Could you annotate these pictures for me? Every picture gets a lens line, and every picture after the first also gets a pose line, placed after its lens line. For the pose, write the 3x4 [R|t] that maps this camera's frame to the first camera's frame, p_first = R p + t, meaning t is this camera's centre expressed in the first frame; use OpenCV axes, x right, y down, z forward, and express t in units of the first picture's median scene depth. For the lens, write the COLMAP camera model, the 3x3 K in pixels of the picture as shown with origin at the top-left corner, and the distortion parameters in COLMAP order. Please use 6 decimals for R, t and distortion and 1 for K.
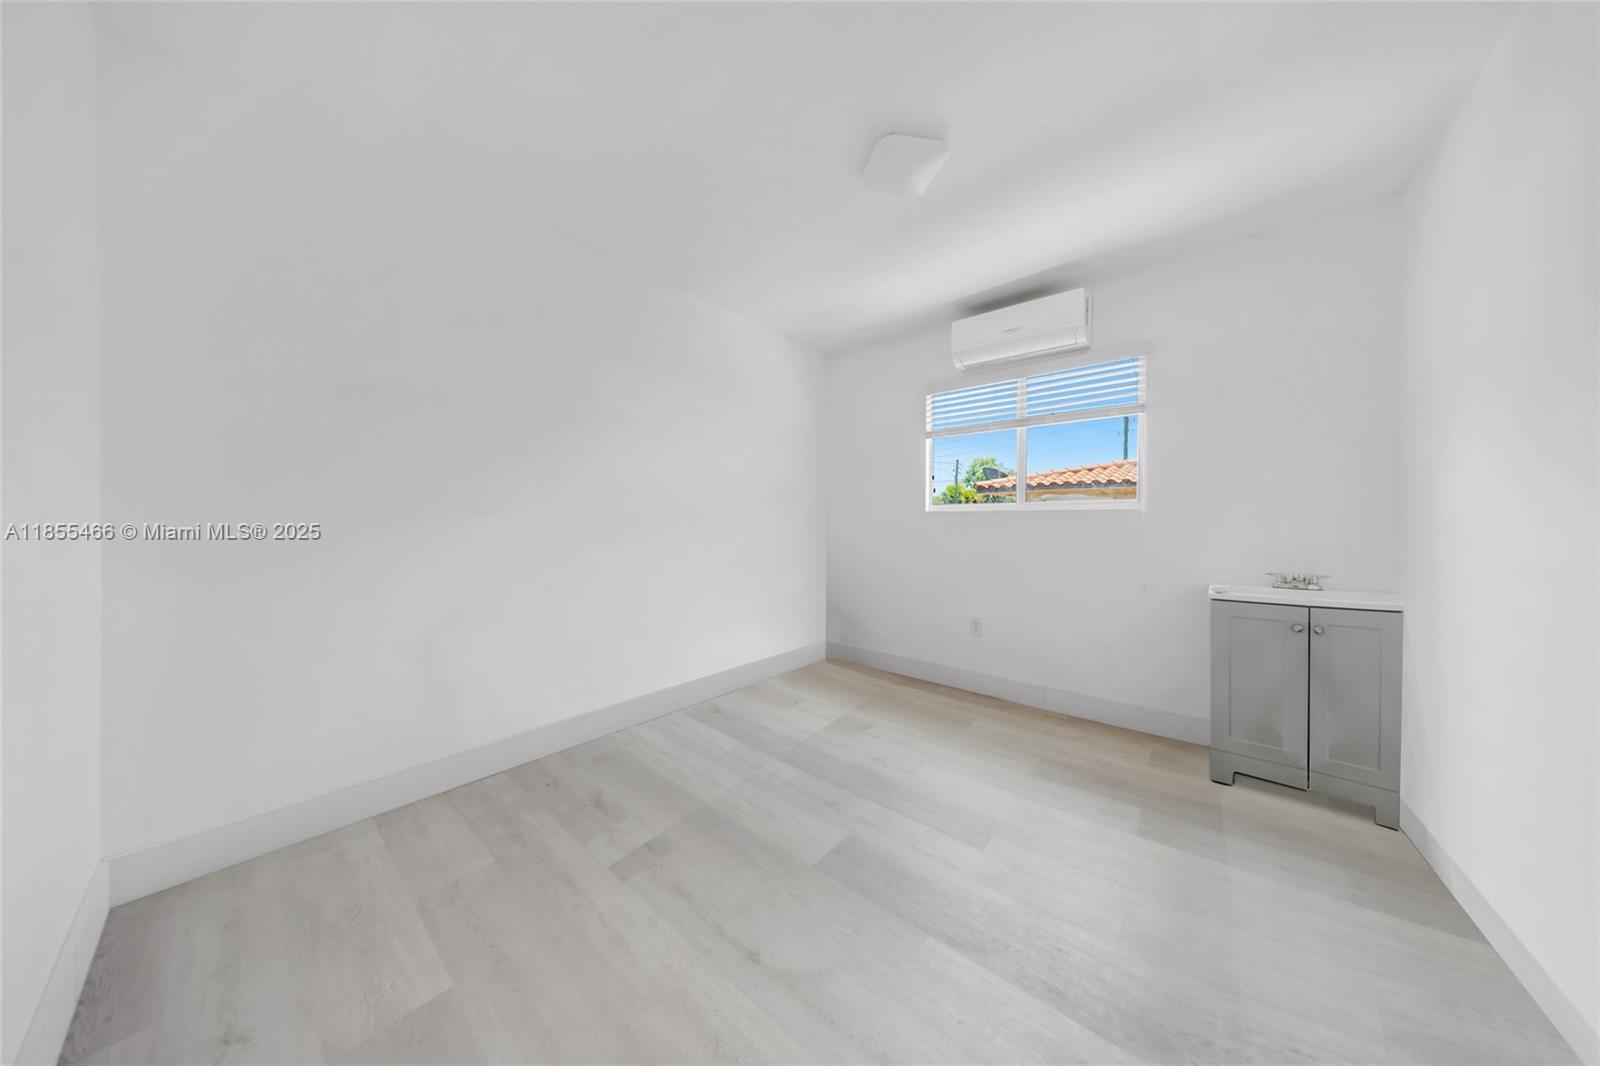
lens RADIAL K [[477.6, 0, 800.0], [0, 477.6, 533.0], [0, 0, 1]] dist [-0.018448, 0.005223]
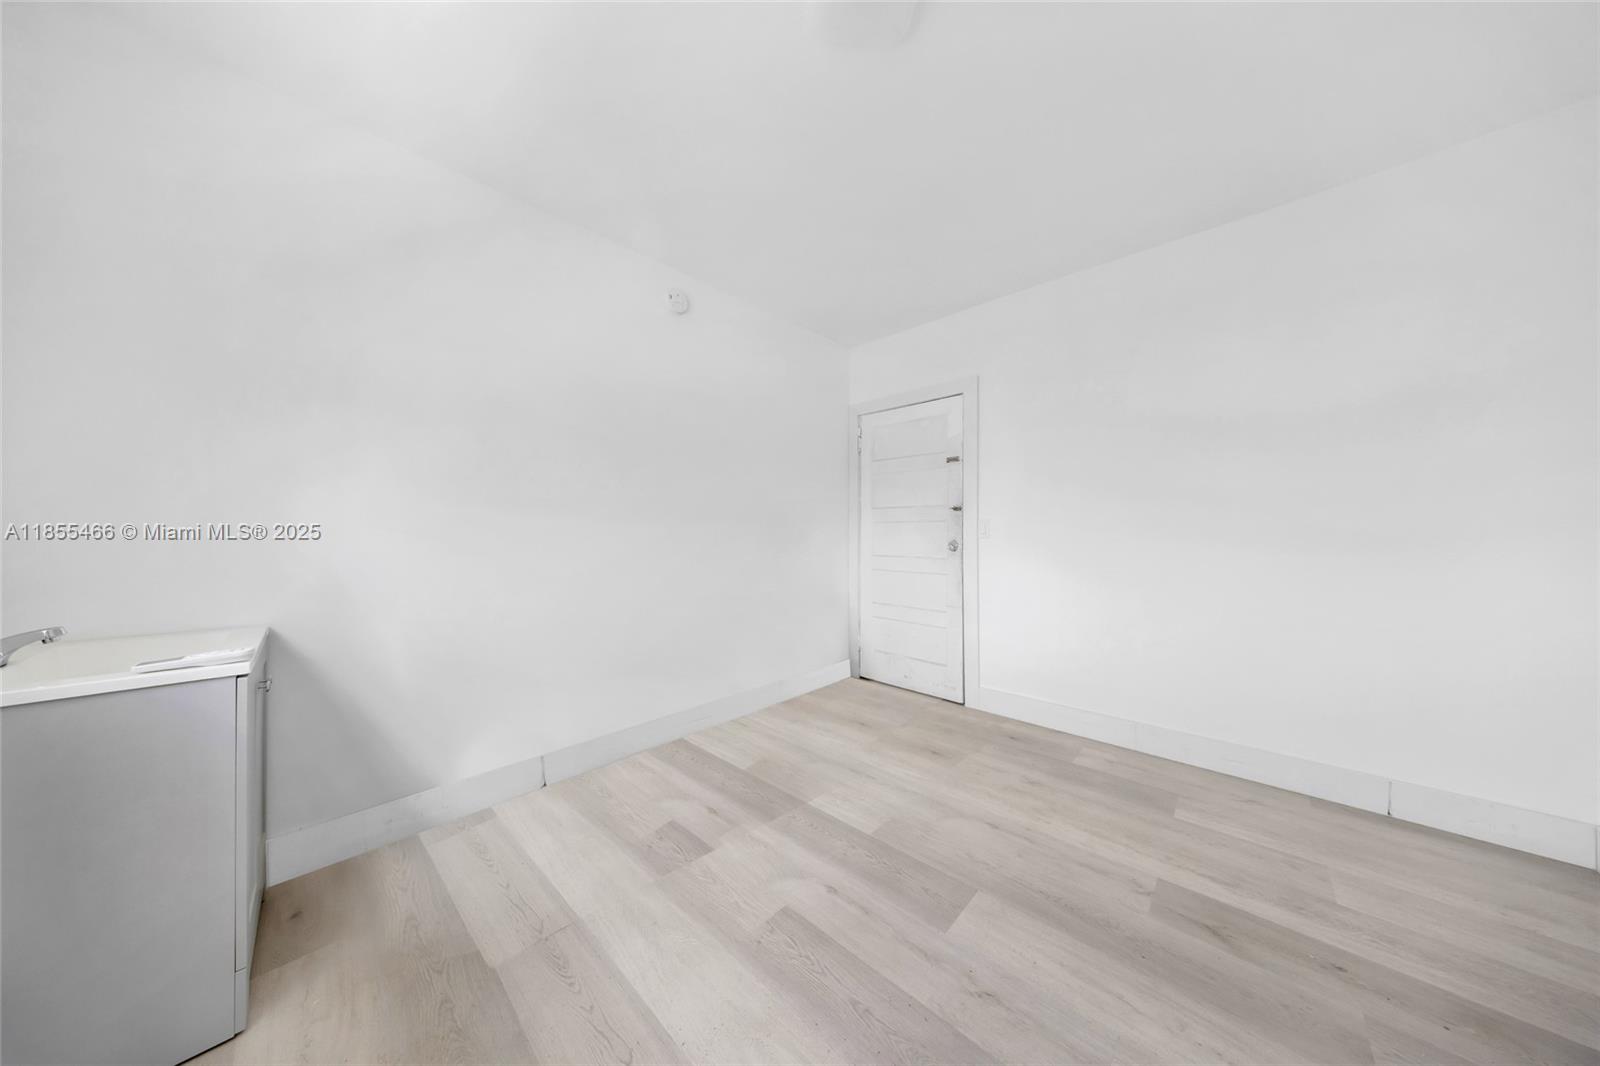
lens RADIAL K [[477.6, 0, 800.0], [0, 477.6, 533.0], [0, 0, 1]] dist [-0.018448, 0.005223]
pose [[-0.998278, -0.001764, 0.058635, 0.347602], [-0.002226, 0.999967, -0.007816, 0.001711], [-0.058620, -0.007933, -0.998249, 2.095806]]
